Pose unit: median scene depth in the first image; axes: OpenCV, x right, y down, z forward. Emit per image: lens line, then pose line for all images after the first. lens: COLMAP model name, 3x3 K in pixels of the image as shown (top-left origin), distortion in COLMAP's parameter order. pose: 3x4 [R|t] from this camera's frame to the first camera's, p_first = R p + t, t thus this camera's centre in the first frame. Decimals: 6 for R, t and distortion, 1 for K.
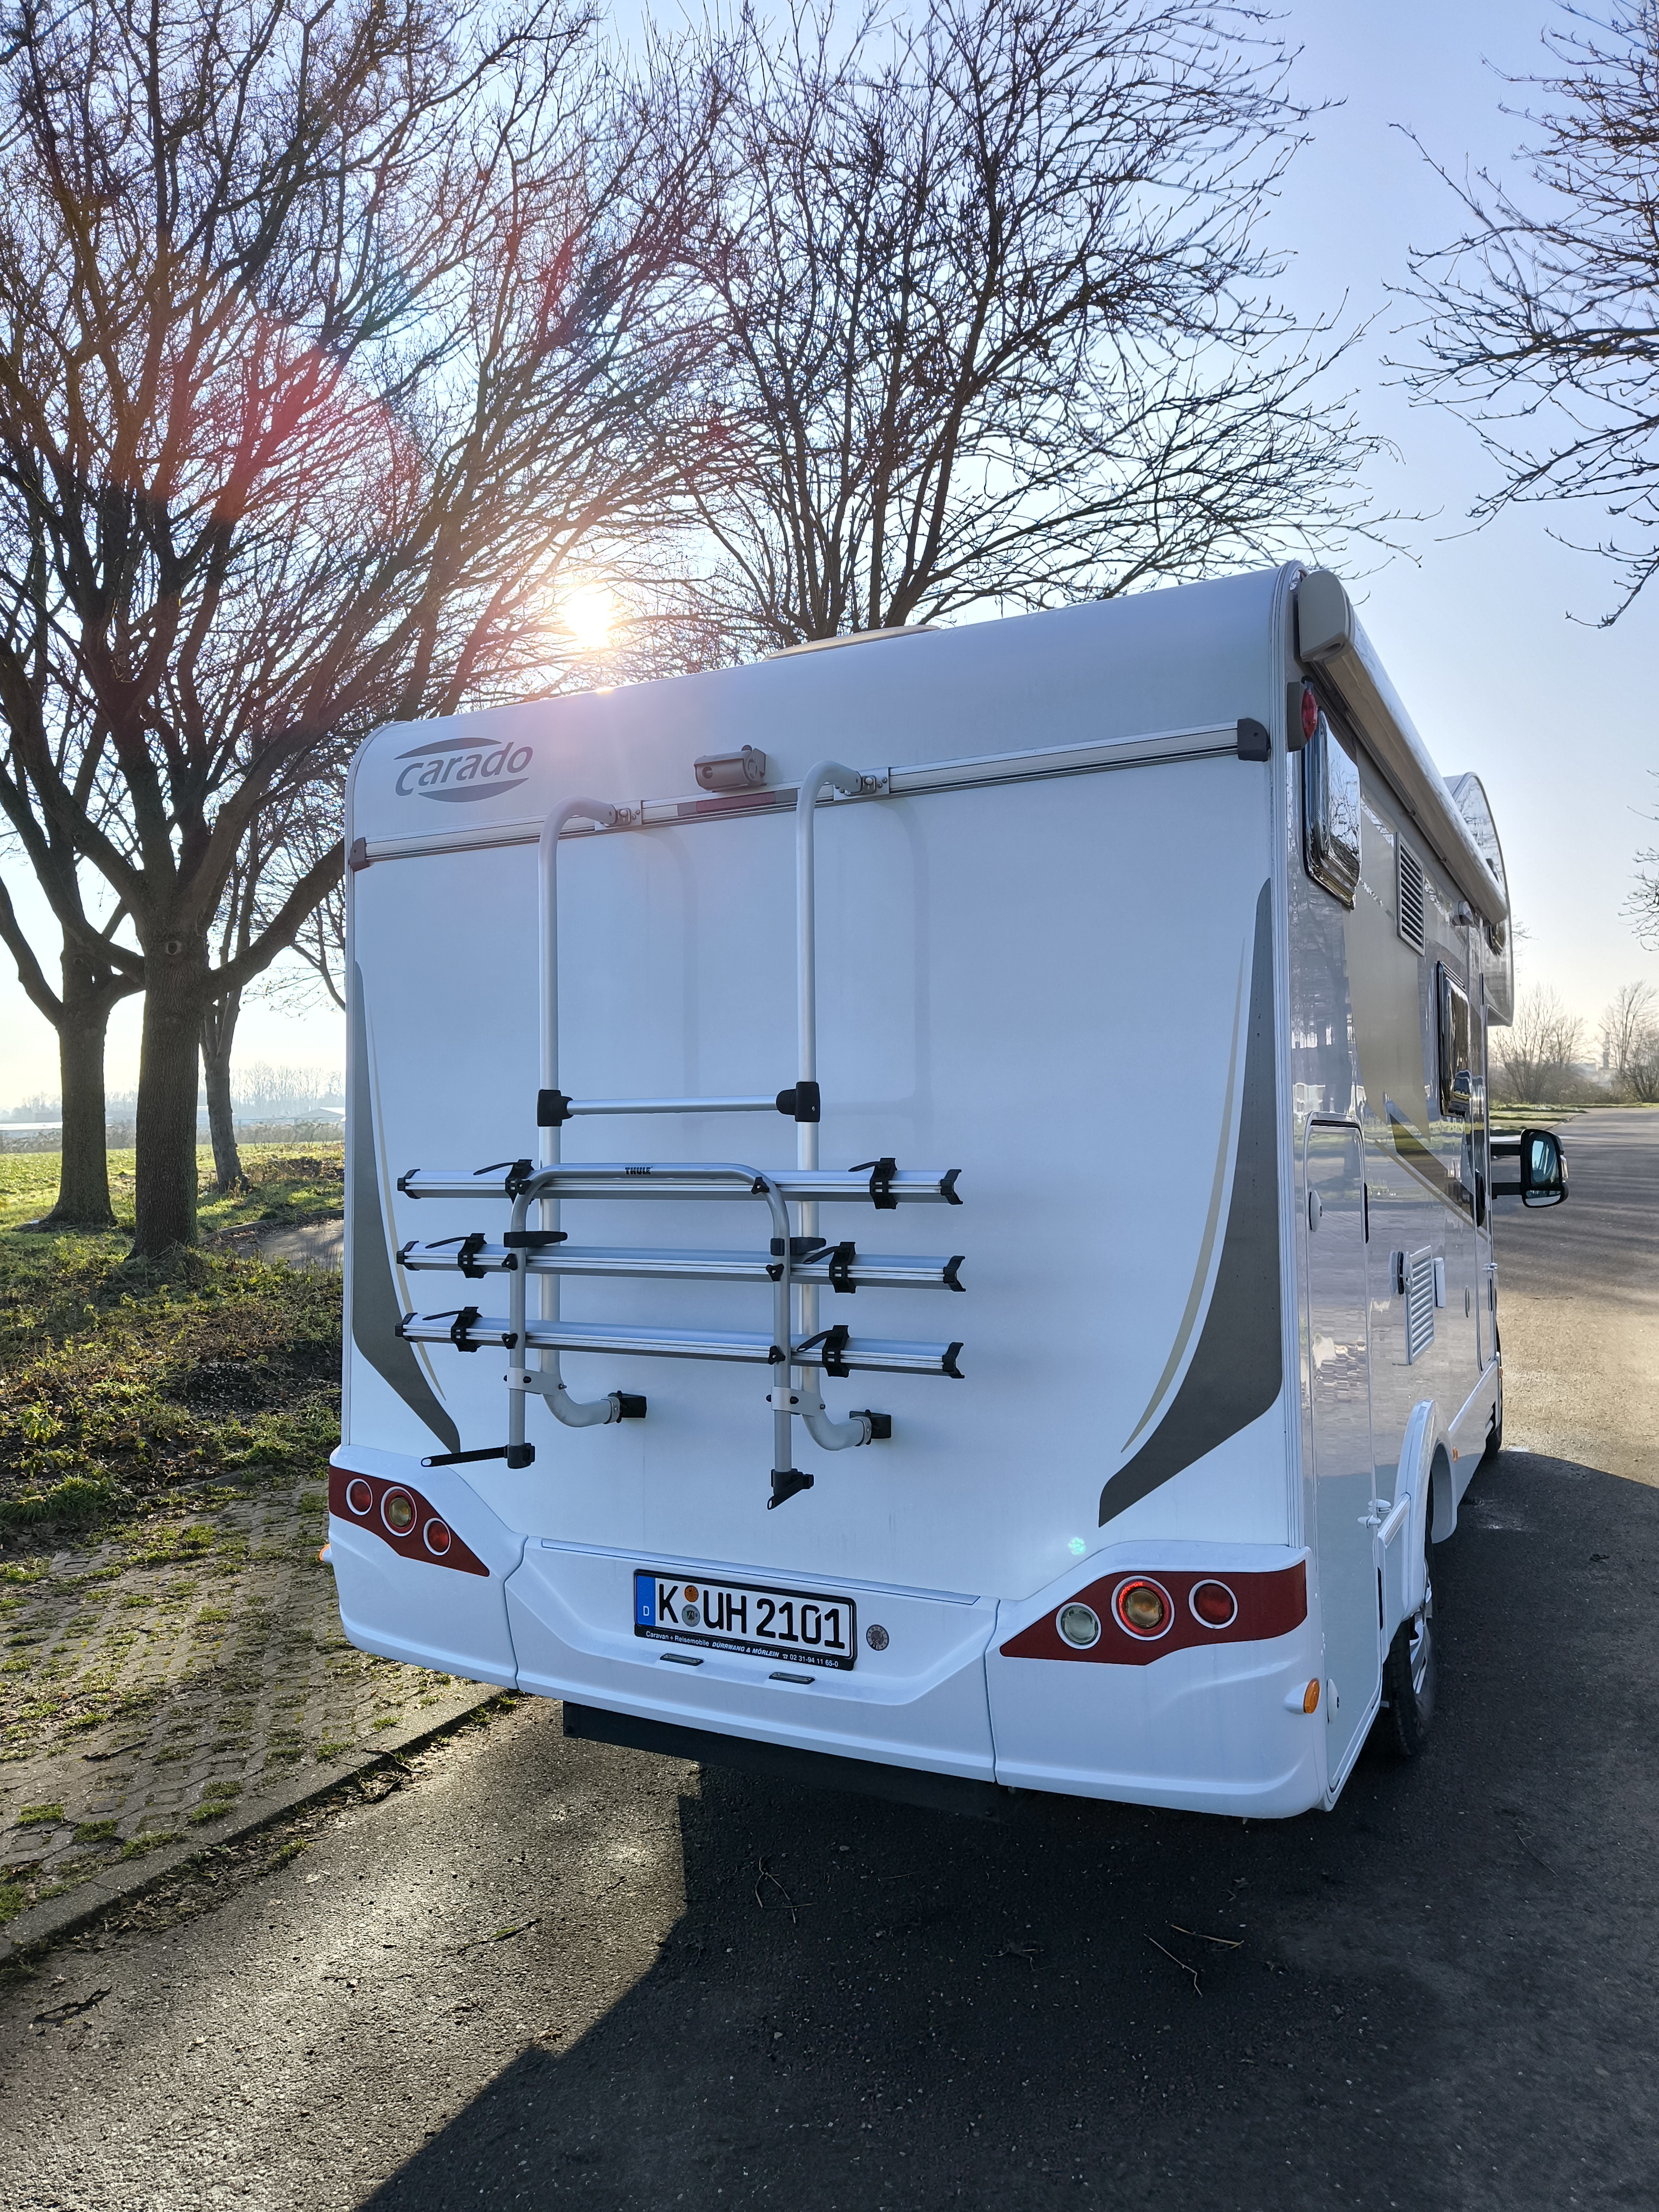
lens RADIAL K [[1516.8, 0, 820.2], [0, 1516.8, 1095.2], [0, 0, 1]] dist [0.066225, -0.061964]
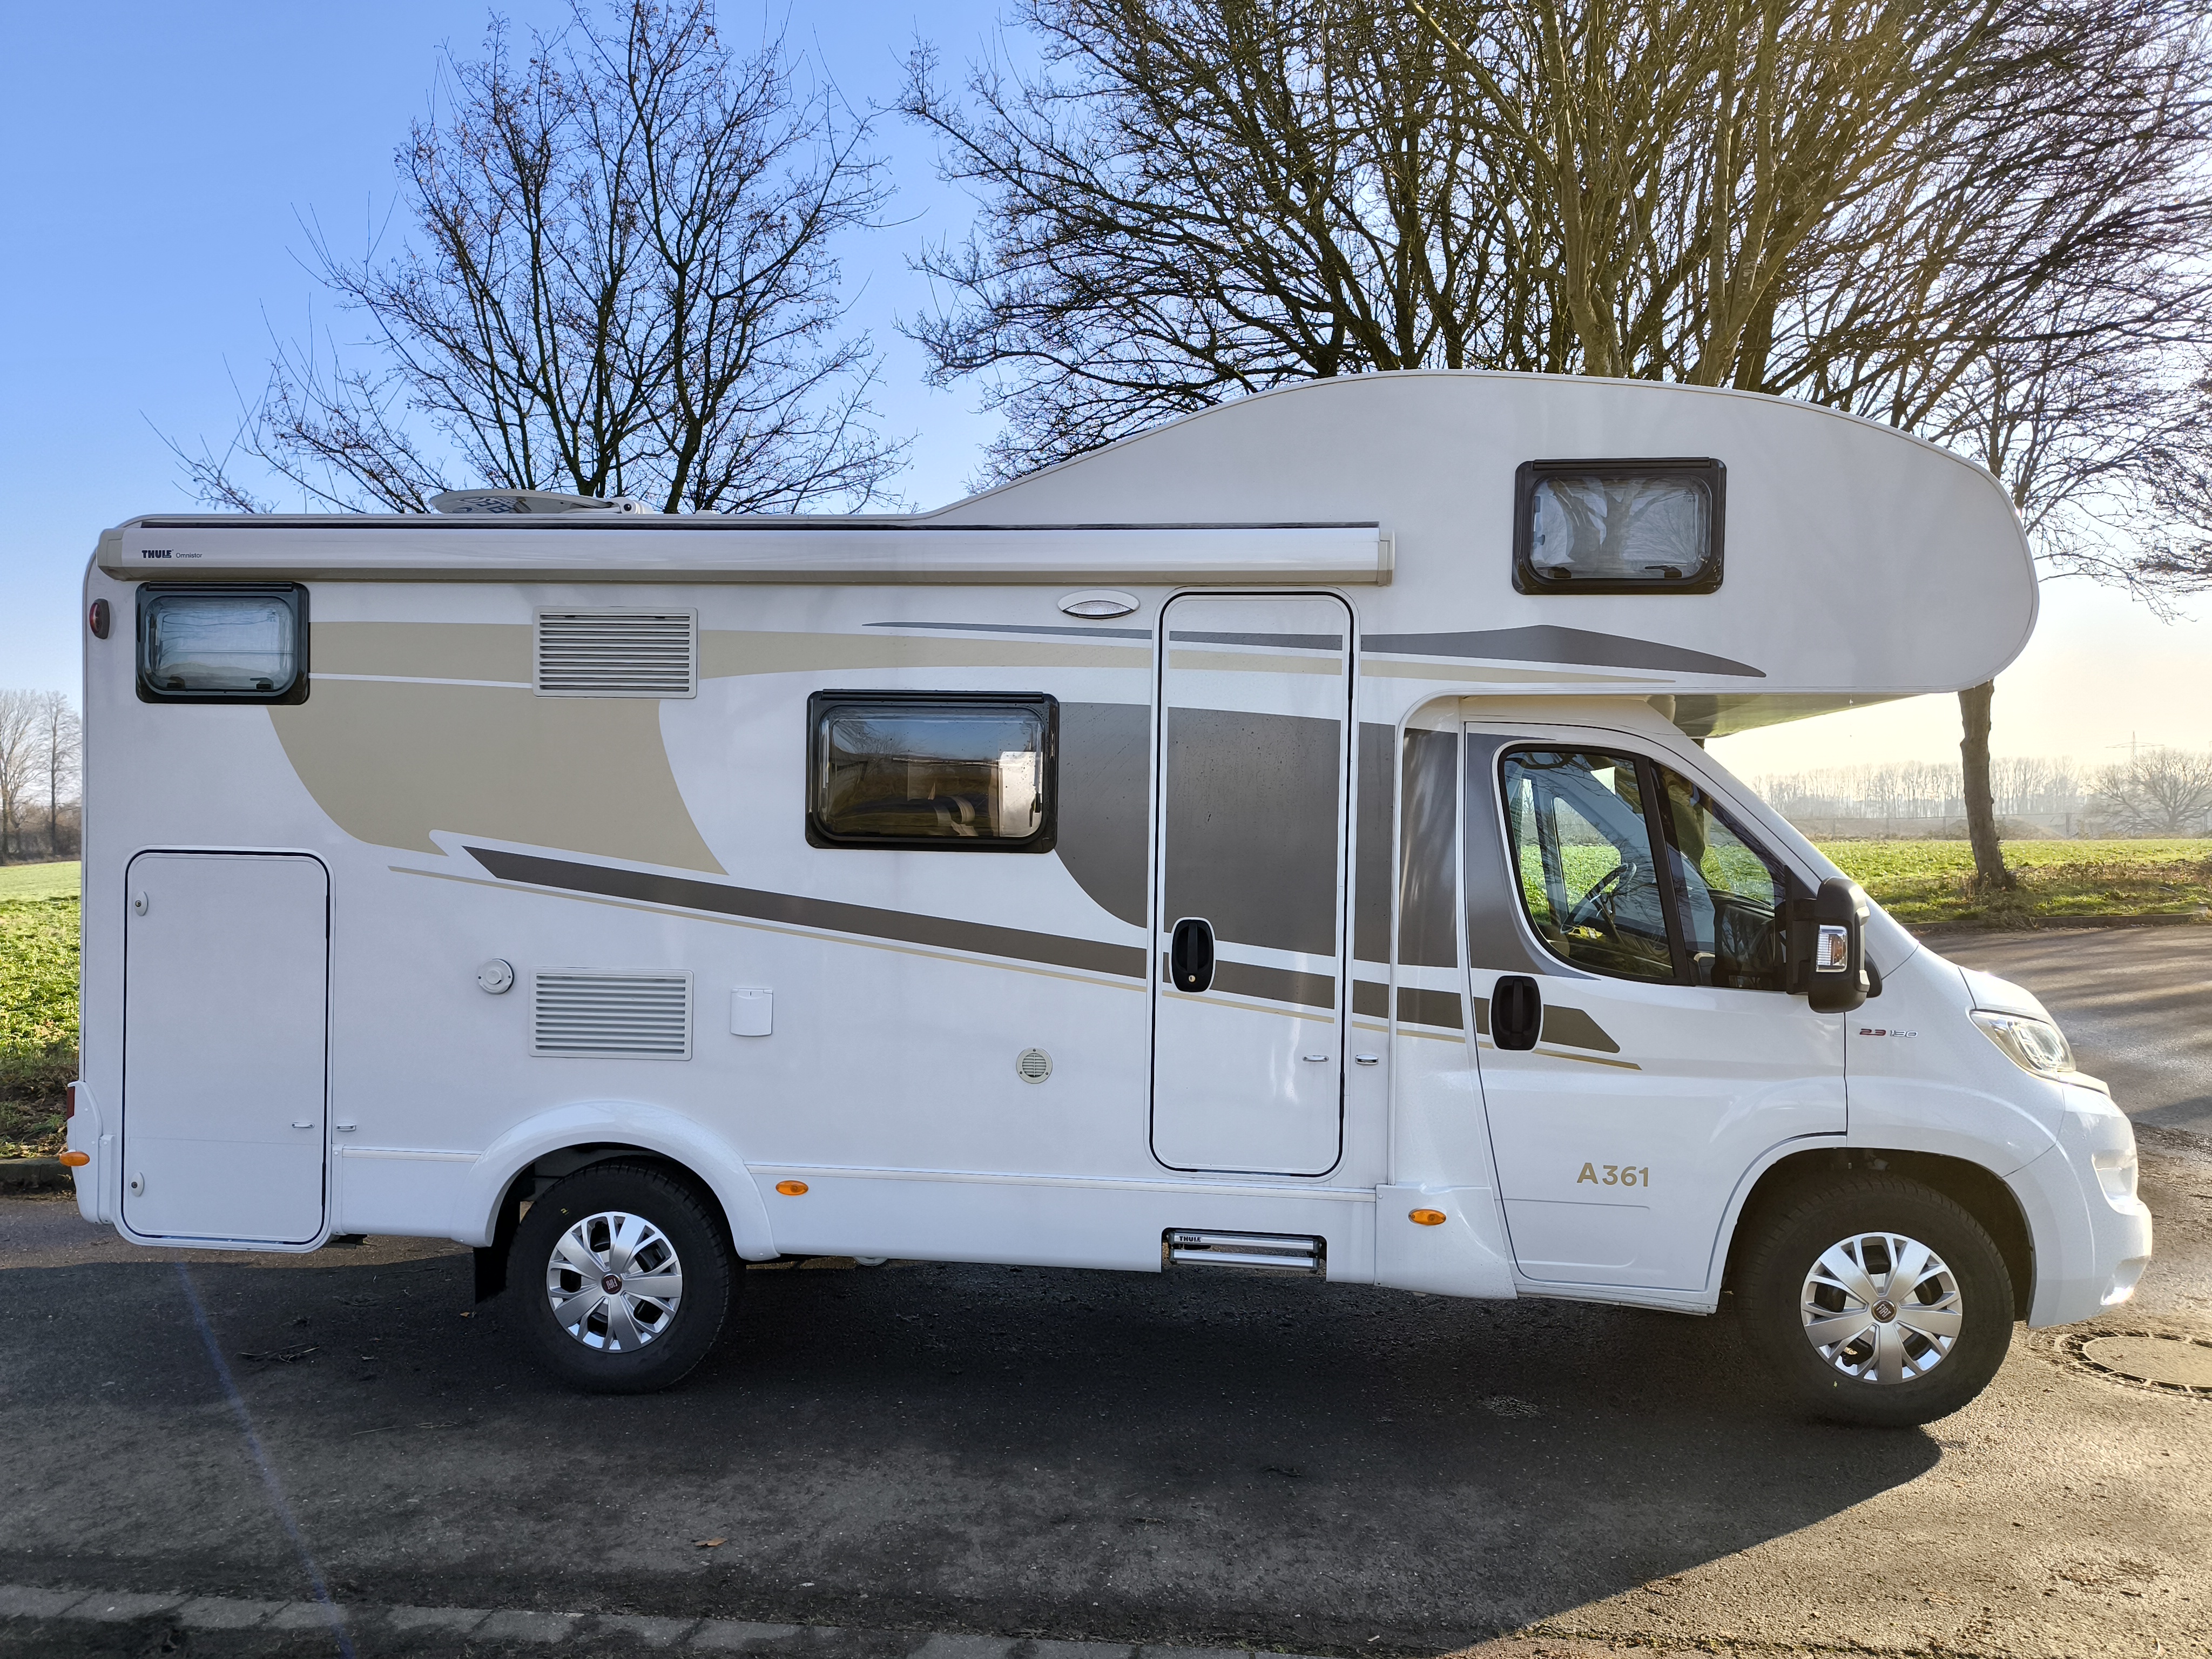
lens RADIAL K [[1516.8, 0, 1109.0], [0, 1516.8, 837.4], [0, 0, 1]] dist [0.066225, -0.061964]
pose [[0.363867, 0.020197, -0.931232, 2.117378], [0.017149, 0.999450, 0.028377, -0.024465], [0.931293, -0.026295, 0.363320, 1.259811]]
